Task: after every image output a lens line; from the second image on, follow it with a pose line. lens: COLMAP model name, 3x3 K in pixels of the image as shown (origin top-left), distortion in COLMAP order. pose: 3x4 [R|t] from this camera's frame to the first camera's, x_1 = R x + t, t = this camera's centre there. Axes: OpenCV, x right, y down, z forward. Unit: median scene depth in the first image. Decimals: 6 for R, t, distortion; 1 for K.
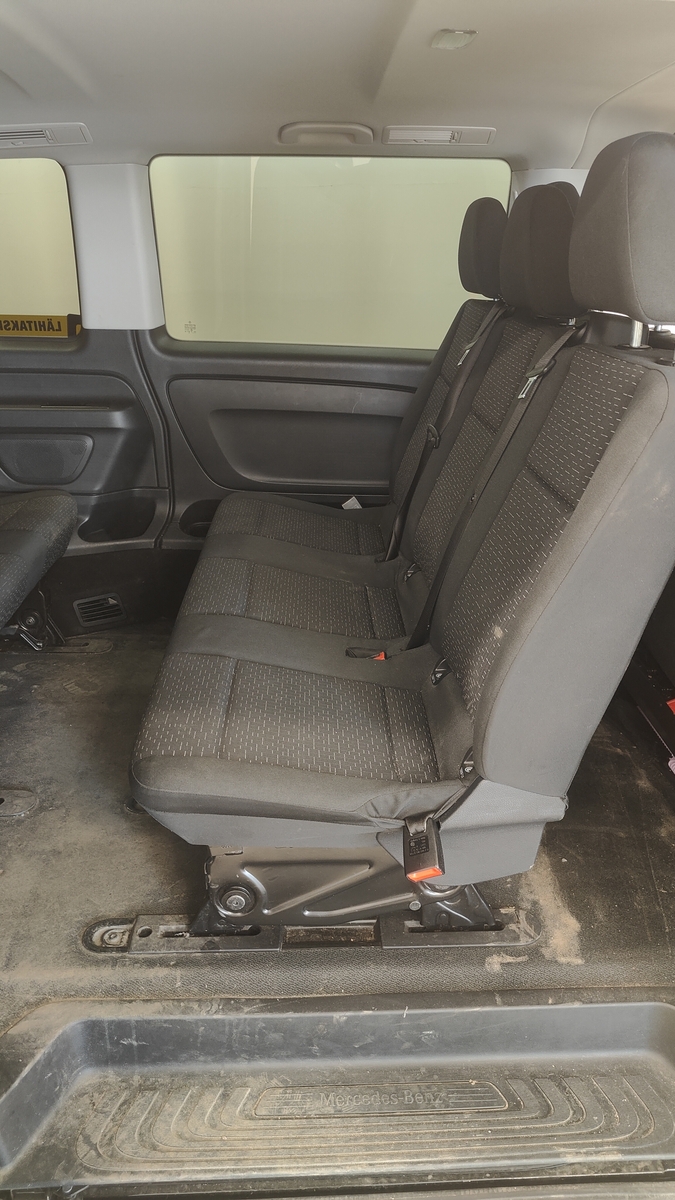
lens RADIAL K [[834.1, 0, 339.1], [0, 834.1, 600.7], [0, 0, 1]] dist [0.001978, -0.003434]
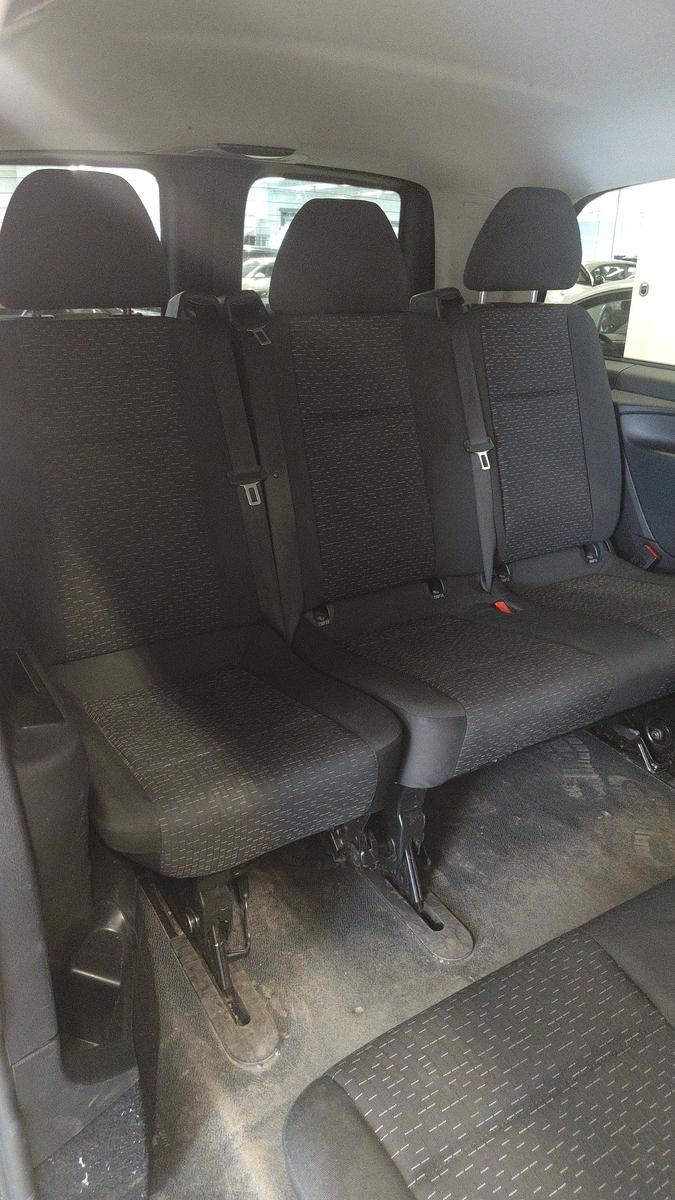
lens RADIAL K [[834.1, 0, 337.3], [0, 834.1, 599.2], [0, 0, 1]] dist [0.001978, -0.003434]
pose [[0.500177, 0.342539, -0.795293, 0.074388], [-0.362329, 0.916956, 0.167064, -0.131261], [0.786474, 0.204596, 0.582751, 0.305299]]
